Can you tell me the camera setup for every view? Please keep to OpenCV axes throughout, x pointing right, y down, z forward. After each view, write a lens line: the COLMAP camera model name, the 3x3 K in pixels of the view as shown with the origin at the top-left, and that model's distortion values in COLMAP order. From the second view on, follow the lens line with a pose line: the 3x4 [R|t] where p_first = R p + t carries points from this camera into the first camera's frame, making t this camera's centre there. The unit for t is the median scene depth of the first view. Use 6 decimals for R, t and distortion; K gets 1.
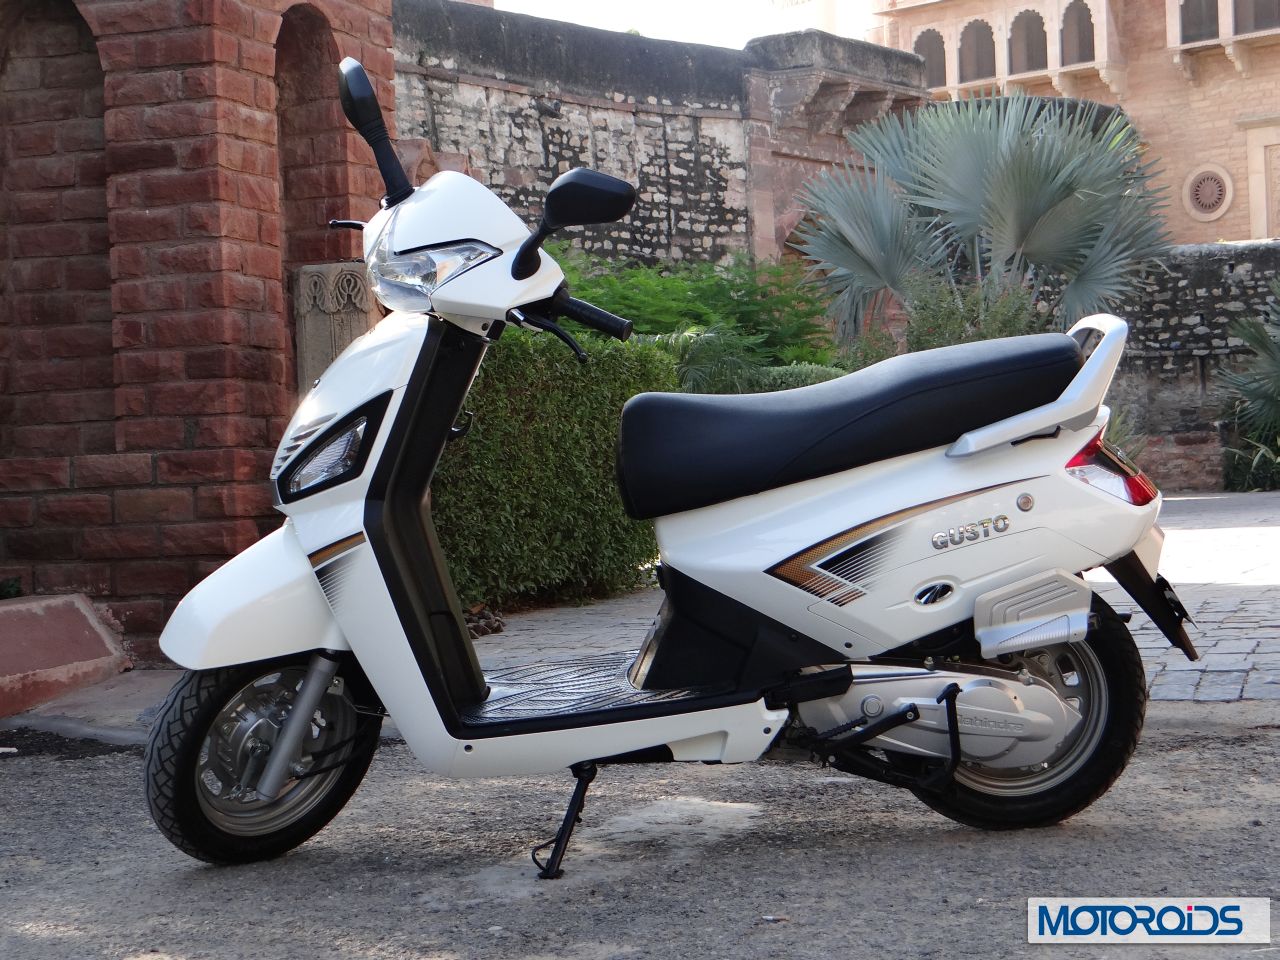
lens RADIAL K [[2662.0, 0, 640.0], [0, 2662.0, 480.0], [0, 0, 1]] dist [0.042321, 0.146178]
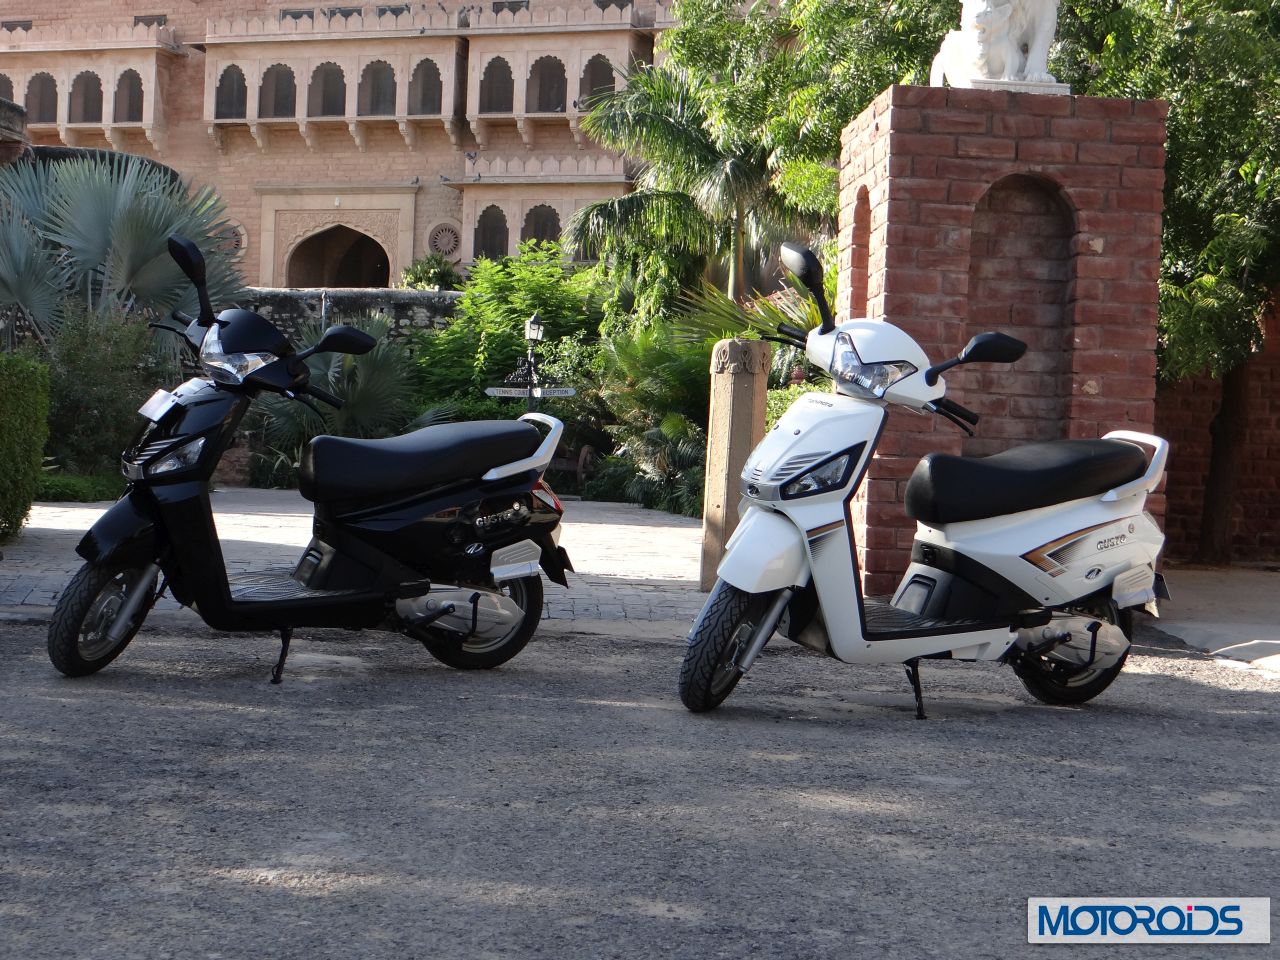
lens RADIAL K [[2353.1, 0, 640.0], [0, 2353.1, 480.0], [0, 0, 1]] dist [-0.011181, 0.233229]
pose [[0.907676, 0.072663, 0.413333, -0.077277], [-0.074423, 0.997156, -0.011864, 0.000581], [-0.413020, -0.019993, 0.910502, -0.094973]]
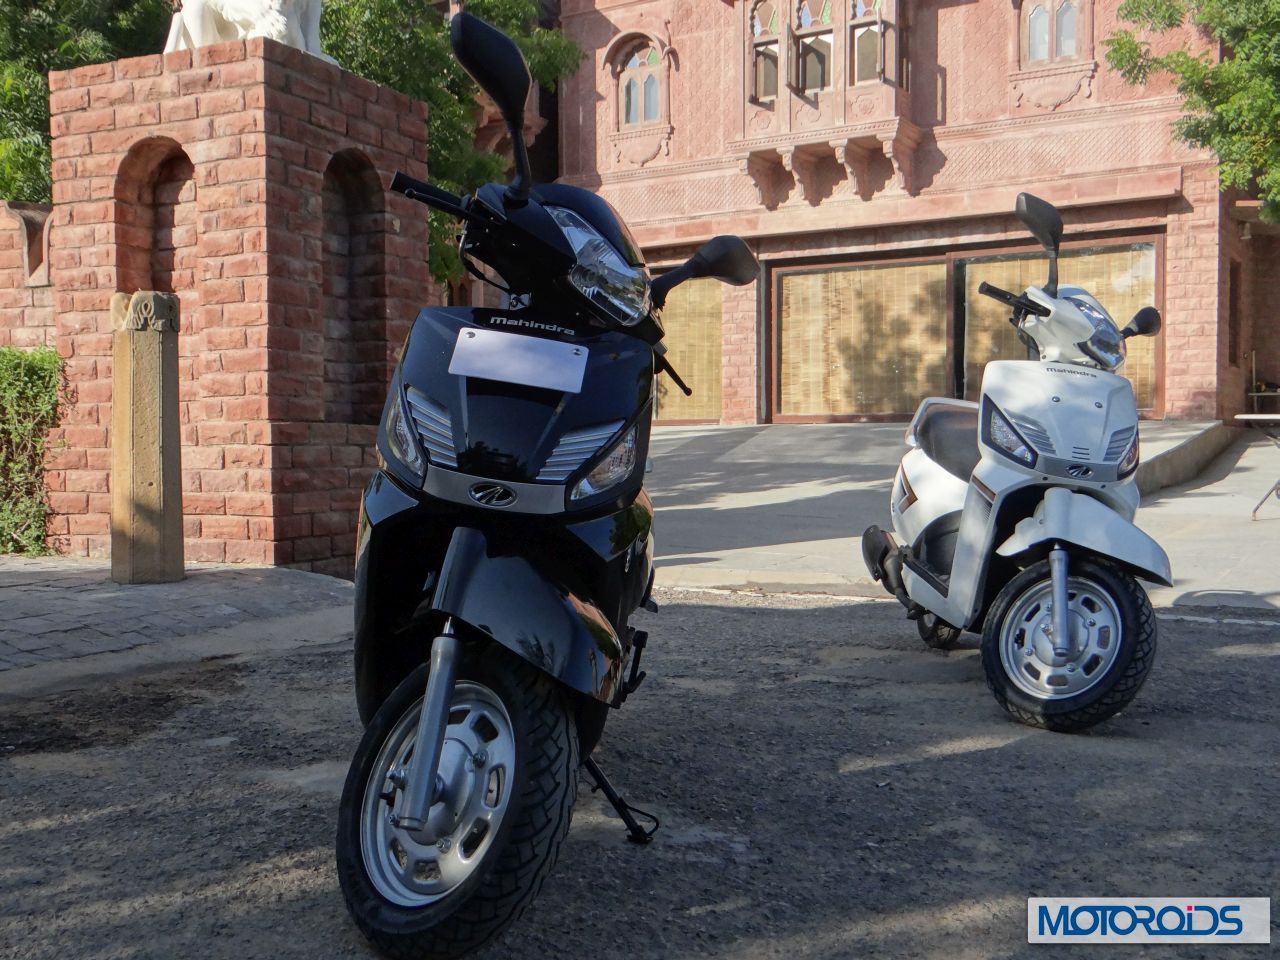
lens RADIAL K [[1361.2, 0, 640.0], [0, 1361.2, 480.0], [0, 0, 1]] dist [-0.002446, 0.038540]
pose [[0.087073, 0.011290, 0.996138, -0.092548], [-0.008442, 0.999908, -0.010595, 0.000479], [-0.996166, -0.007487, 0.087160, 0.135762]]
